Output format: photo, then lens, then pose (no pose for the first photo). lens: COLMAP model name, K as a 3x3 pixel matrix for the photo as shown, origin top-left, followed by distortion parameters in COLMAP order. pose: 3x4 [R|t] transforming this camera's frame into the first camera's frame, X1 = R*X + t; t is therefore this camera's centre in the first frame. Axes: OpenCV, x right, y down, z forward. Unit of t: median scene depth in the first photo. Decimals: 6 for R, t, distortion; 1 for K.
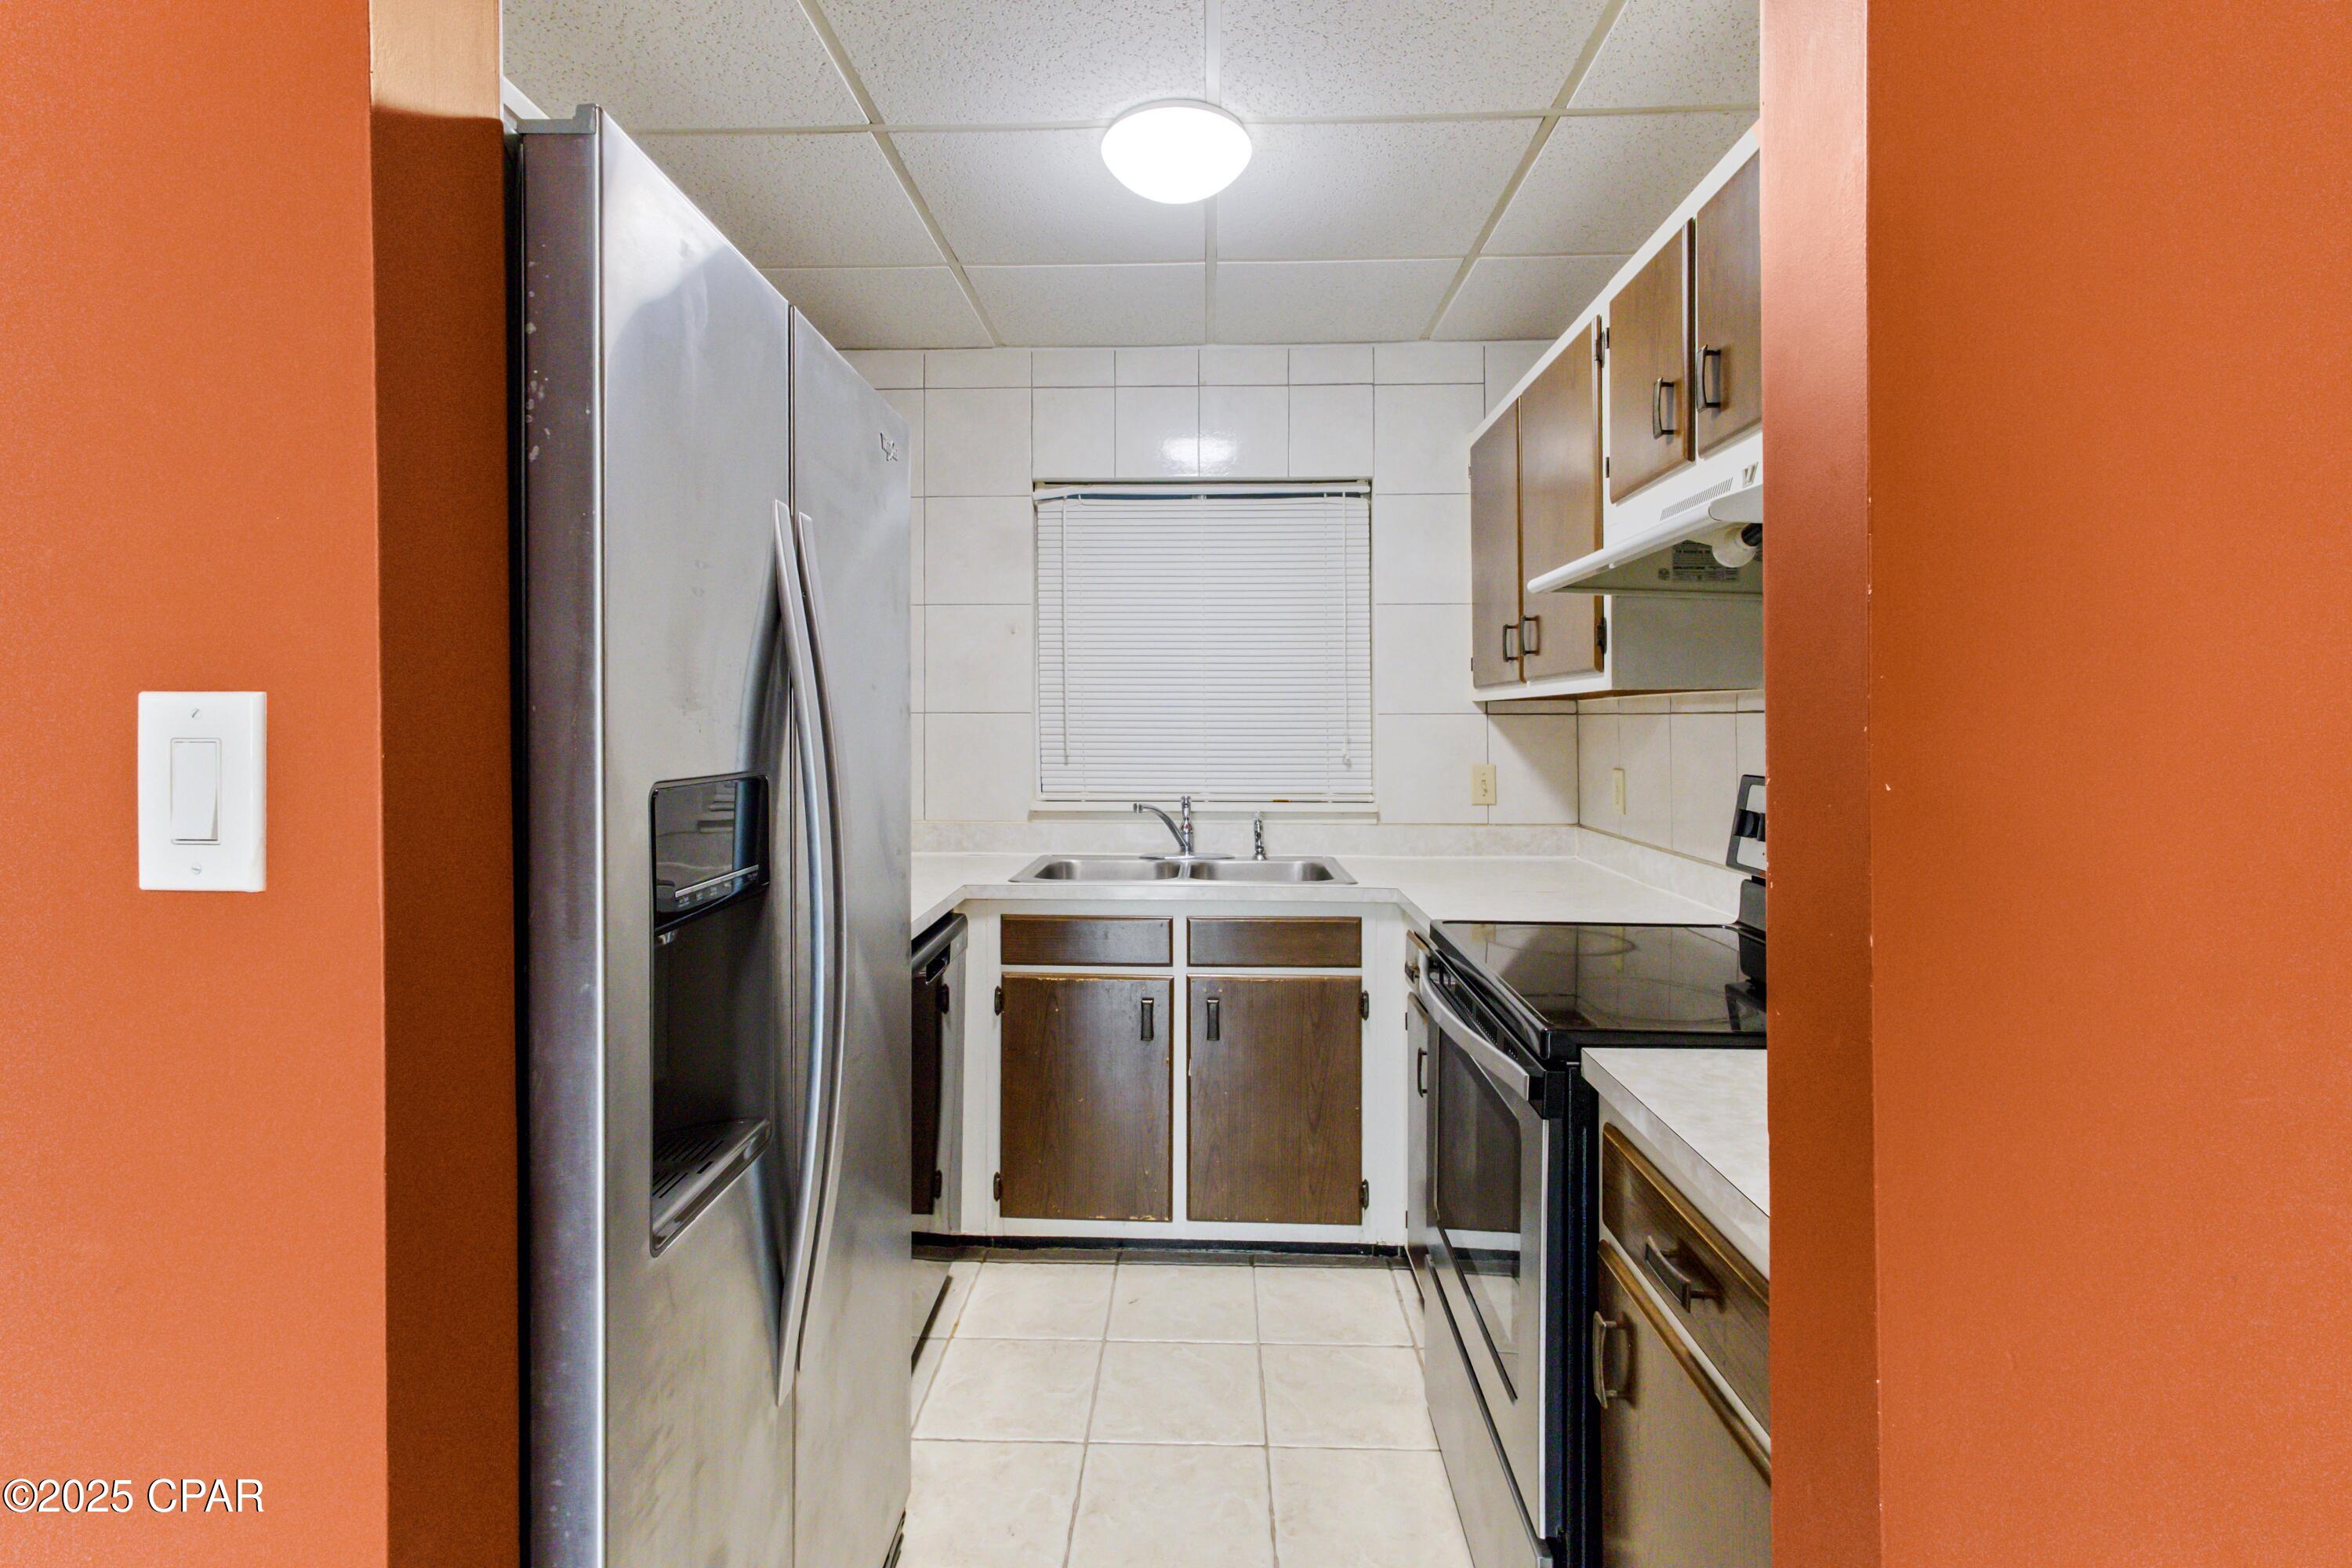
lens RADIAL K [[1098.8, 0, 1169.8], [0, 1098.8, 719.5], [0, 0, 1]] dist [0.000426, 0.001099]
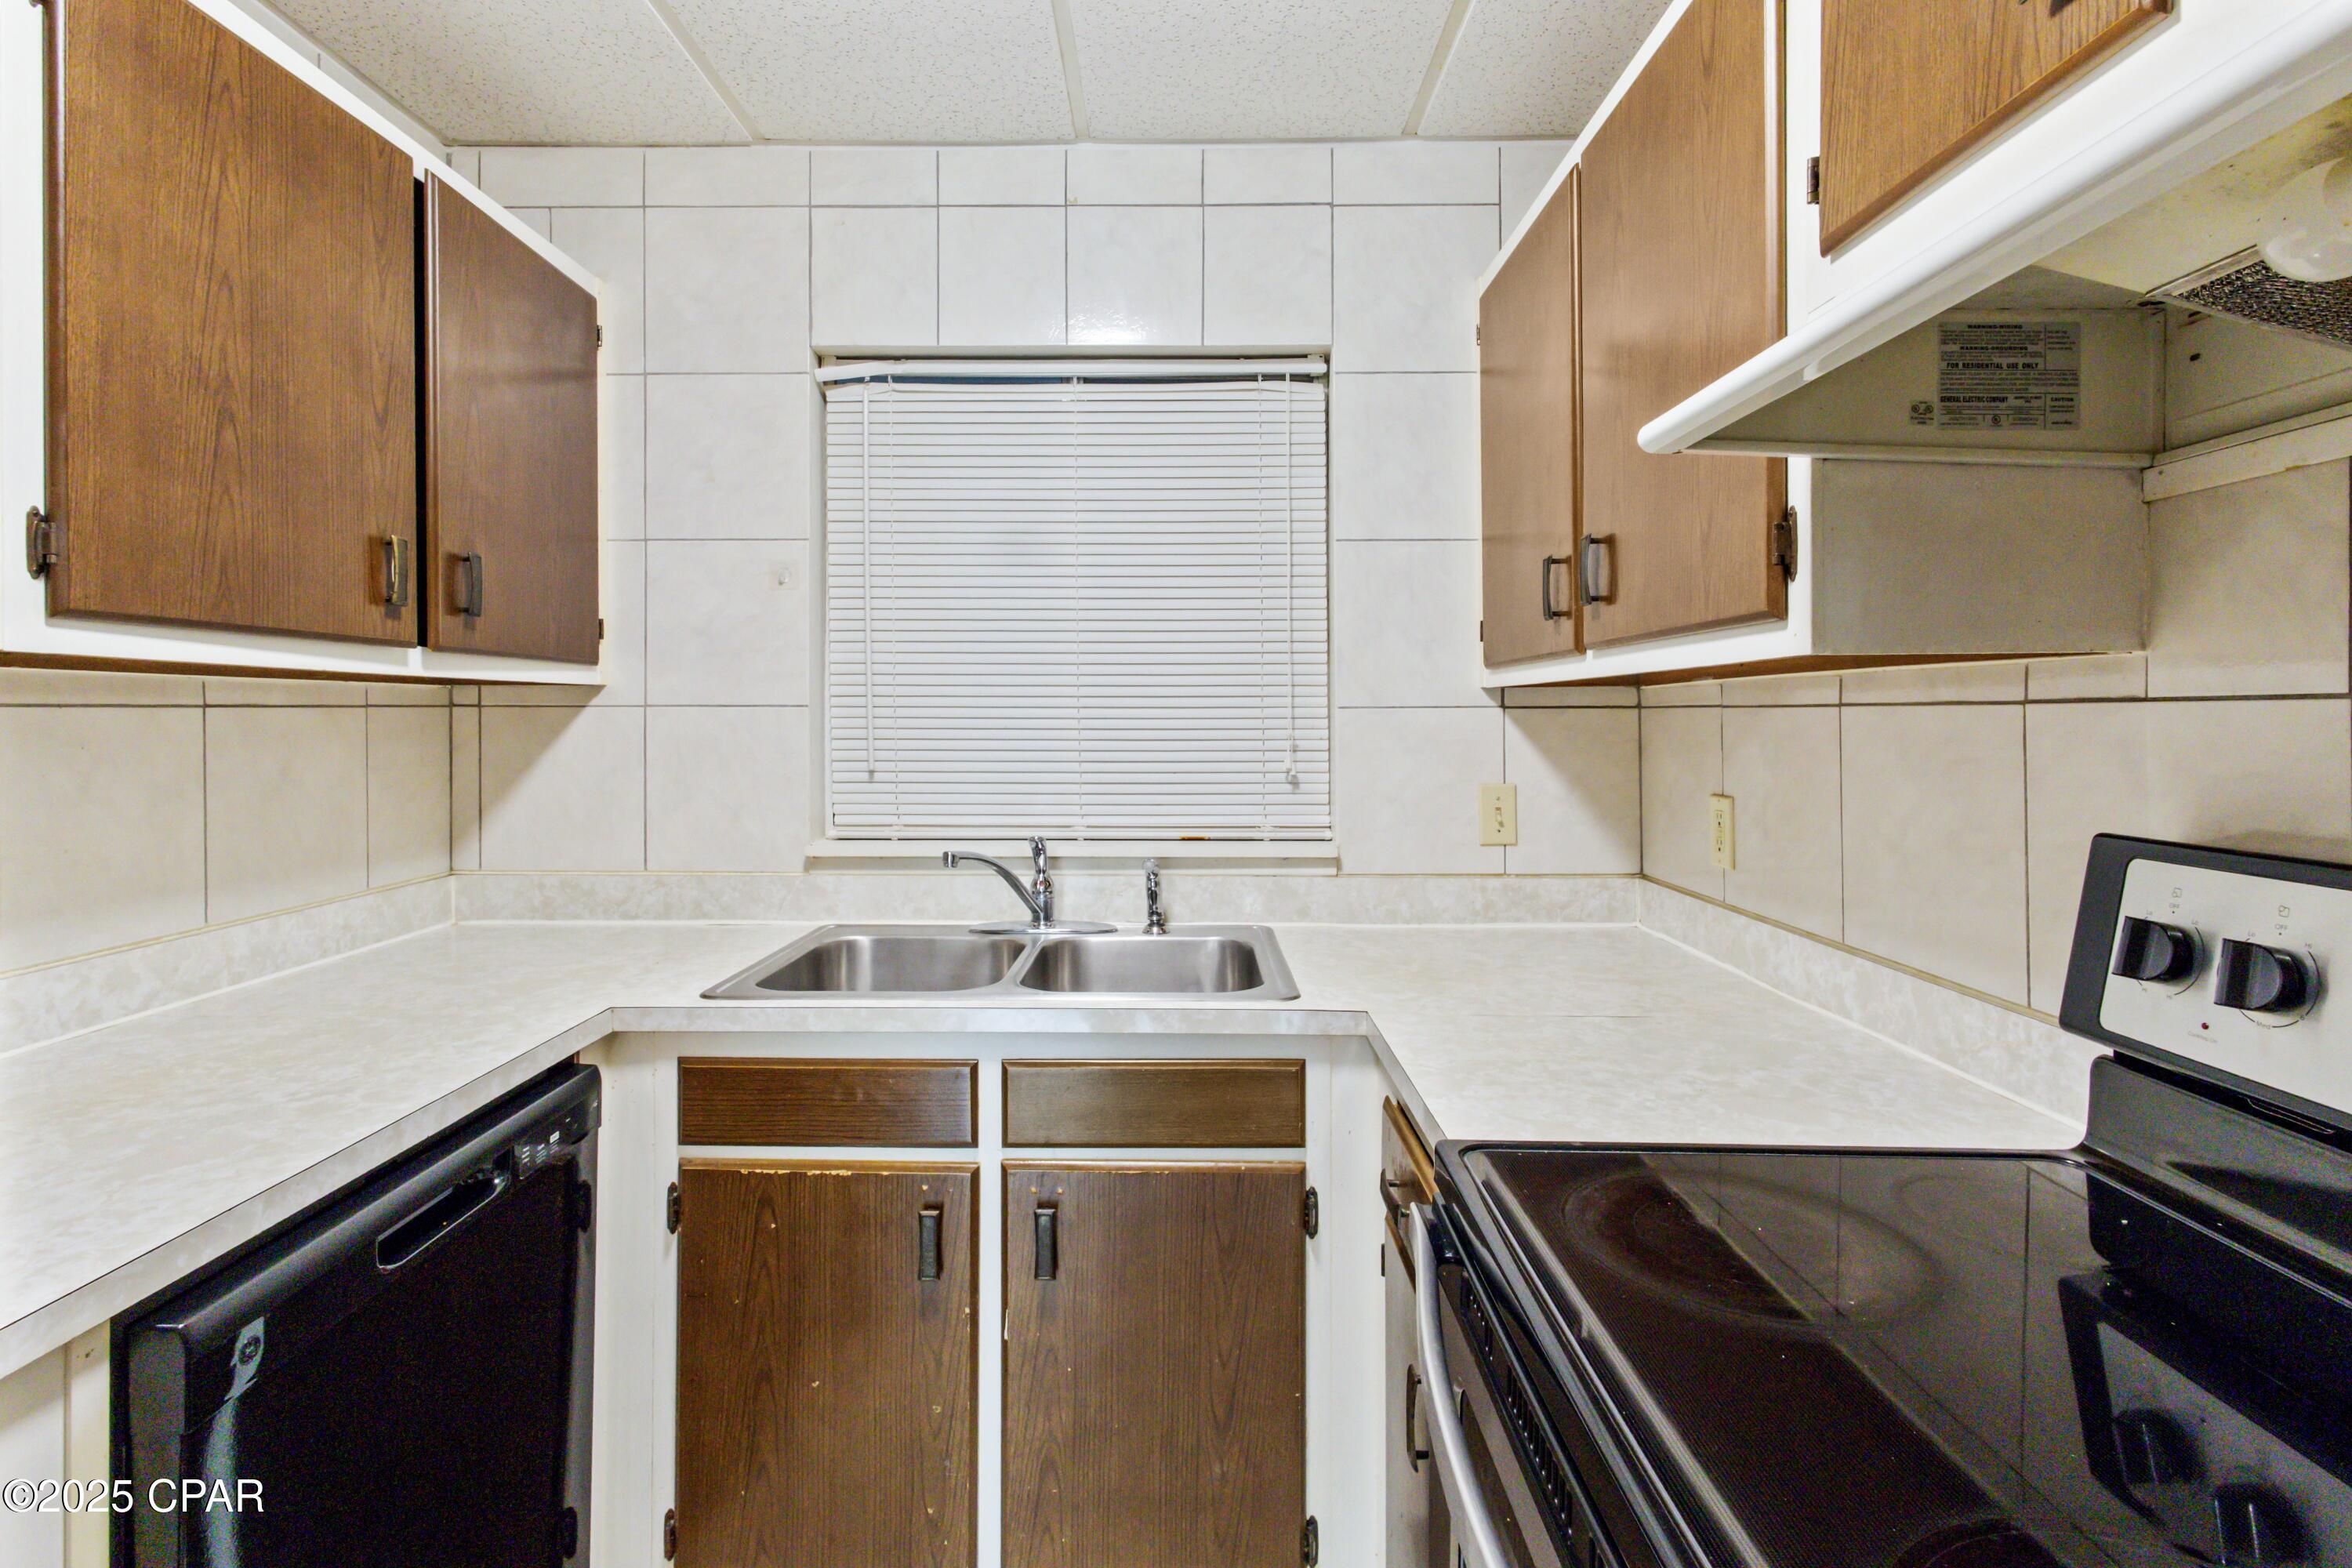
lens RADIAL K [[1102.1, 0, 1174.1], [0, 1102.1, 717.9], [0, 0, 1]] dist [0.000318, 0.001014]
pose [[0.999584, -0.000656, 0.028845, 0.086917], [0.000559, 0.999994, 0.003378, -0.001256], [-0.028847, -0.003360, 0.999578, 0.414388]]
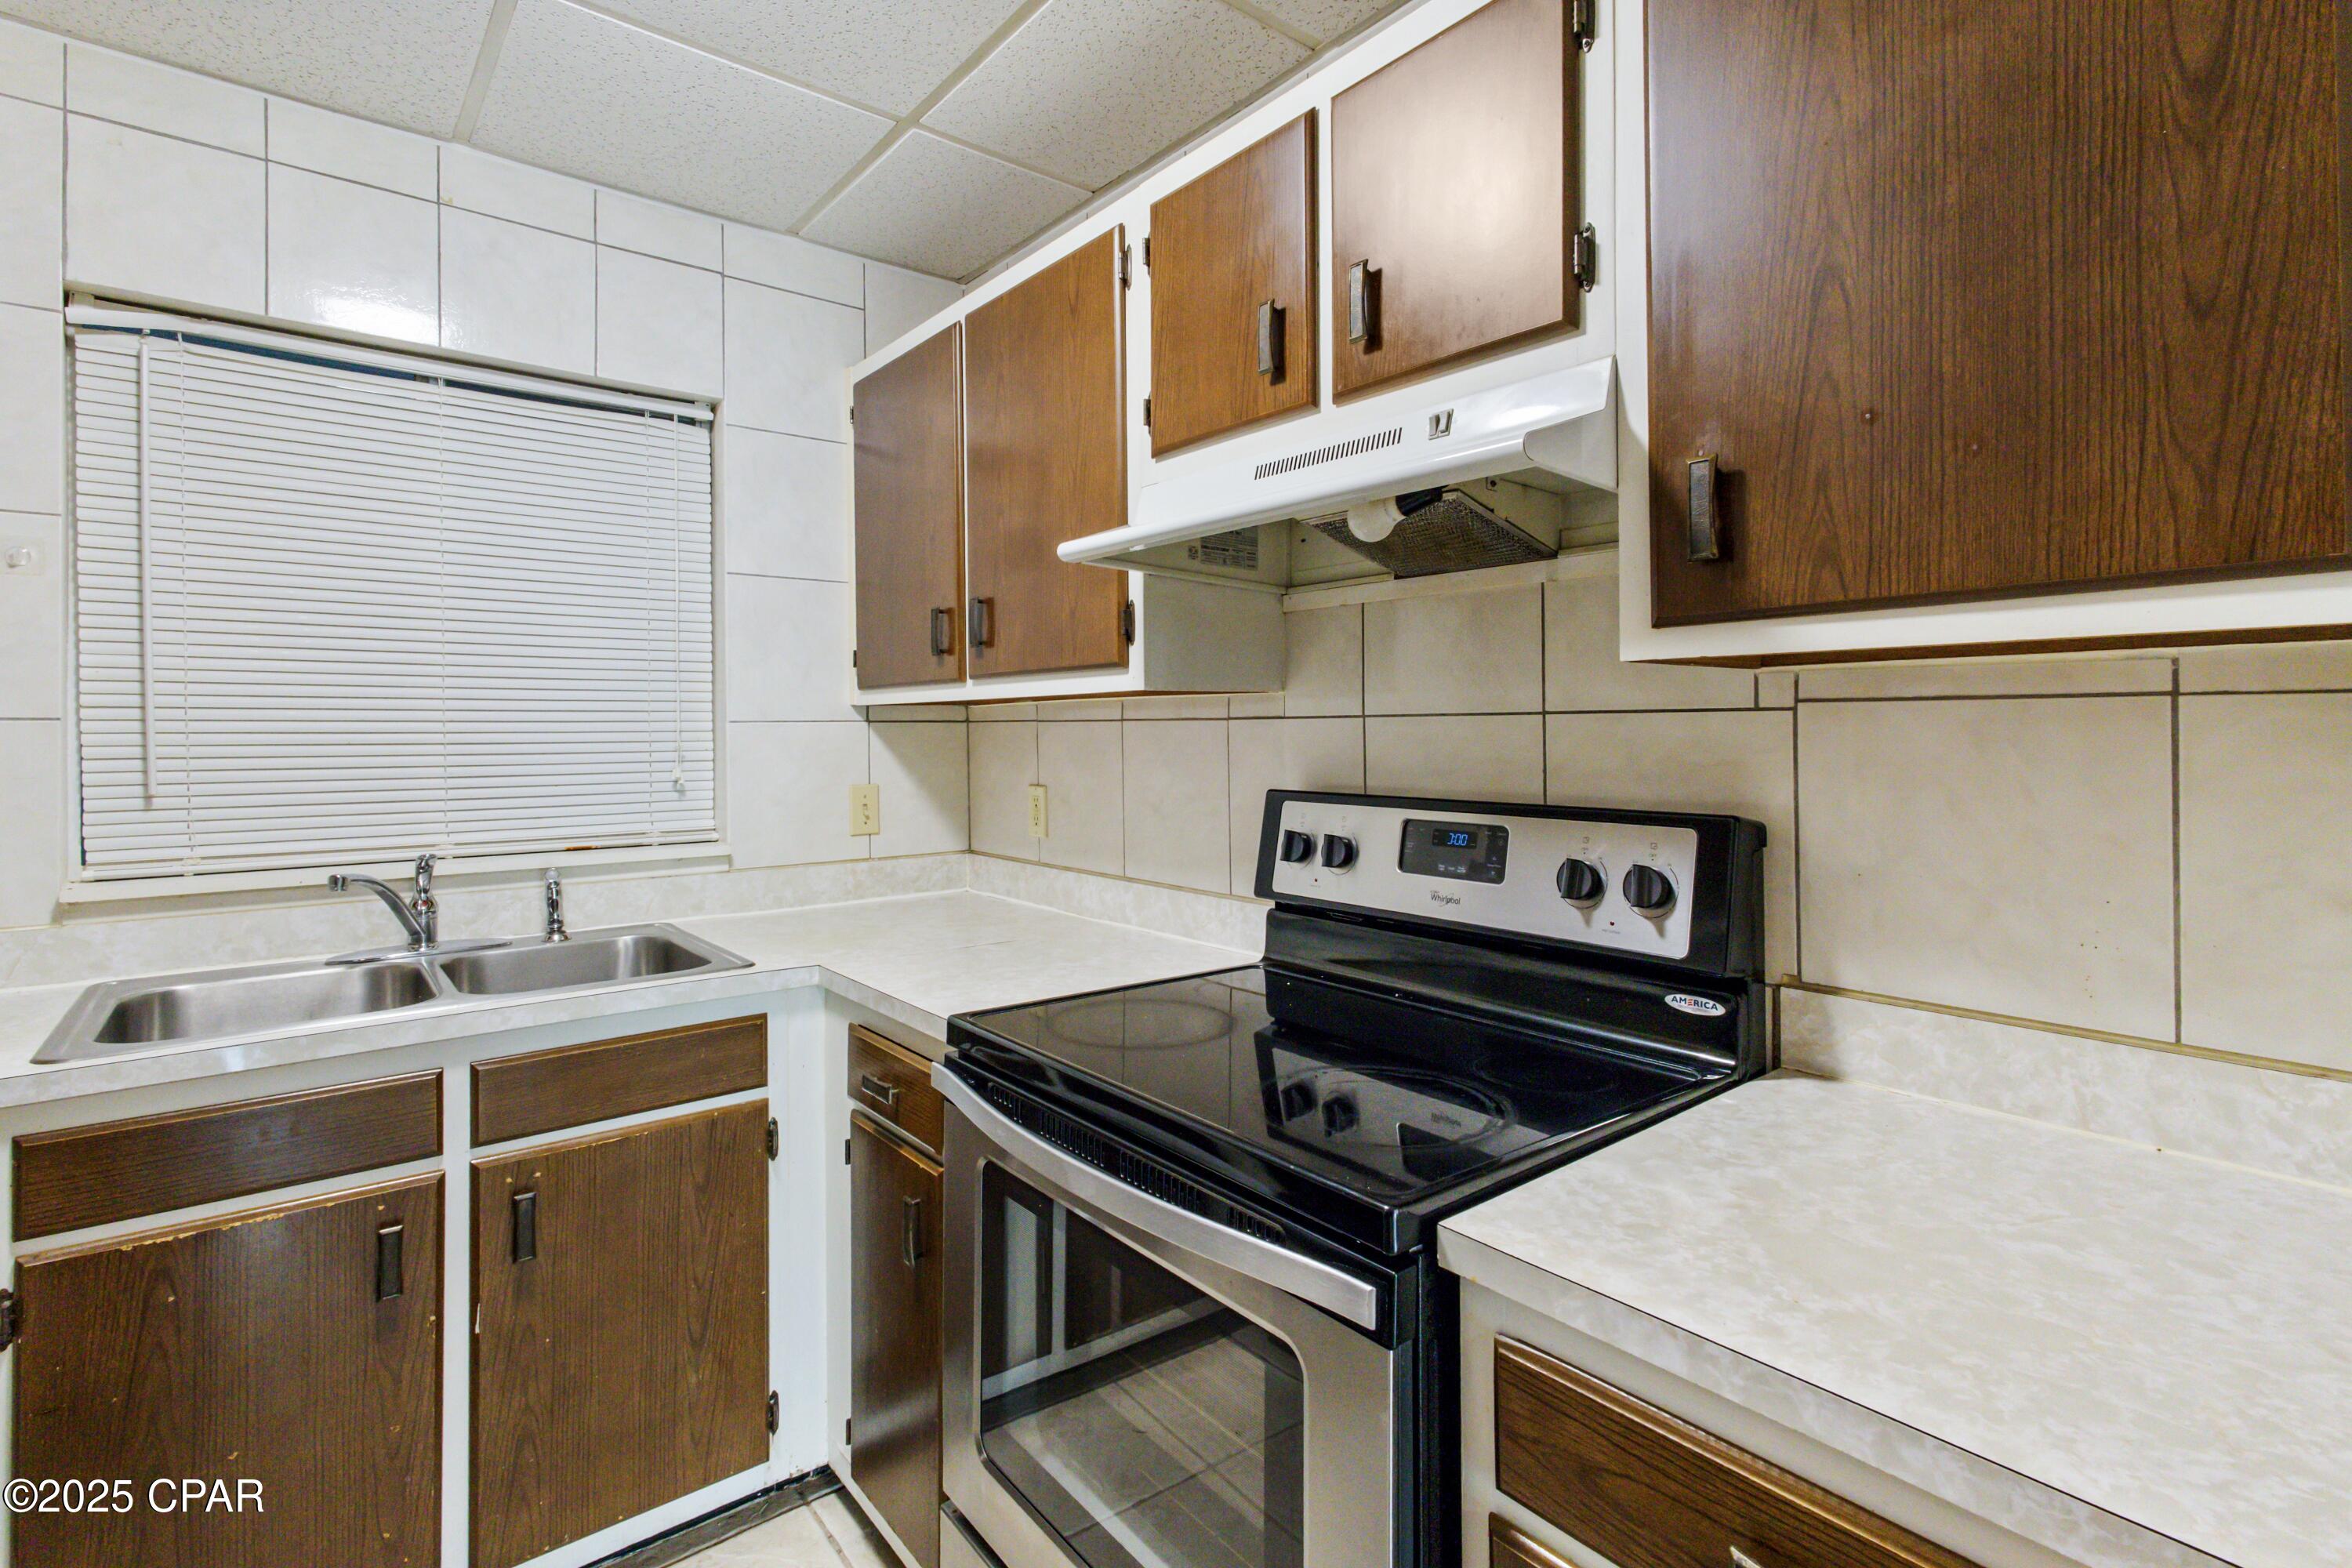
lens RADIAL K [[1098.8, 0, 1169.8], [0, 1098.8, 719.5], [0, 0, 1]] dist [0.000426, 0.001099]
pose [[0.752484, 0.001851, 0.658608, -0.089454], [0.003598, 0.999970, -0.006922, -0.000147], [-0.658600, 0.007578, 0.752455, 0.299984]]
